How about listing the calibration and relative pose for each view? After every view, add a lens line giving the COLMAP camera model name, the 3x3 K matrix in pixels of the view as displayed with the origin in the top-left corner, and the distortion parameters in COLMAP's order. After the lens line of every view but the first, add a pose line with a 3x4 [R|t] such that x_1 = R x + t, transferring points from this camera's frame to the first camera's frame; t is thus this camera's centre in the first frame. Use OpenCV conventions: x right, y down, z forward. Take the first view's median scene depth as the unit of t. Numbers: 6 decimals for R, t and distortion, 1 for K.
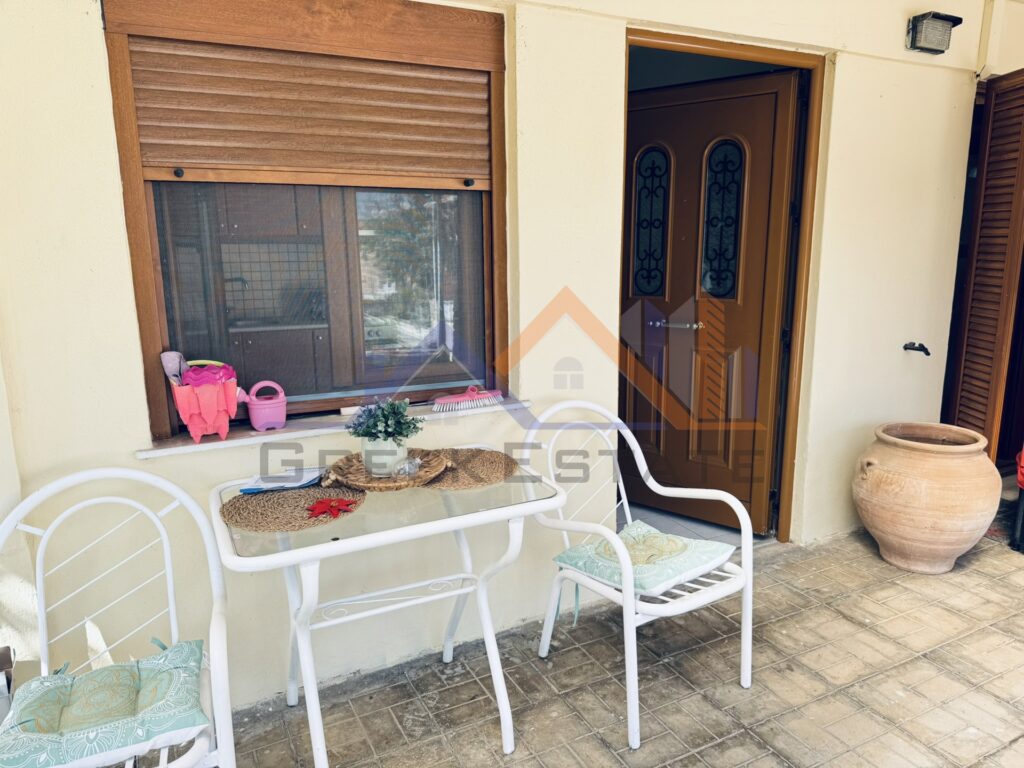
lens RADIAL K [[722.1, 0, 510.2], [0, 722.1, 396.3], [0, 0, 1]] dist [0.005852, -0.021902]
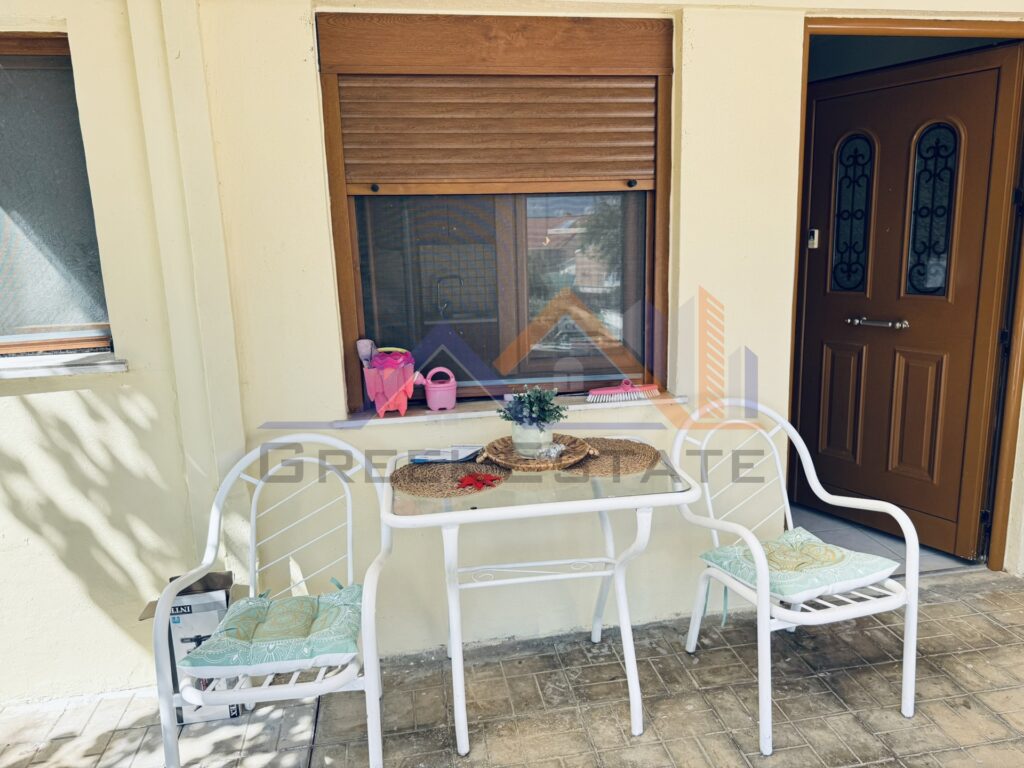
lens RADIAL K [[722.3, 0, 512.0], [0, 722.3, 384.0], [0, 0, 1]] dist [0.023638, -0.049874]
pose [[0.951503, 0.044920, -0.304343, 0.110325], [-0.046373, 0.998921, 0.002458, -0.002413], [0.304125, 0.011774, 0.952559, -0.044302]]
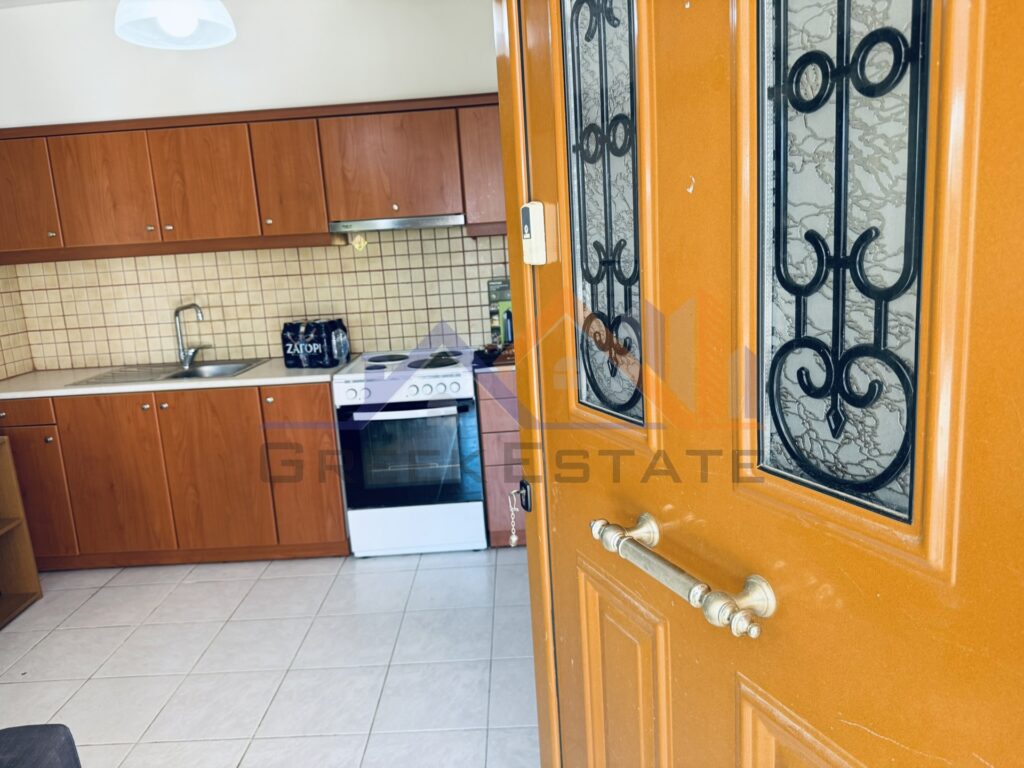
lens RADIAL K [[722.3, 0, 512.0], [0, 722.3, 384.0], [0, 0, 1]] dist [0.023638, -0.049874]
pose [[0.885433, 0.048323, -0.462248, 0.447598], [-0.049525, 0.998727, 0.009542, -0.241993], [0.462121, 0.014444, 0.886699, 1.187874]]
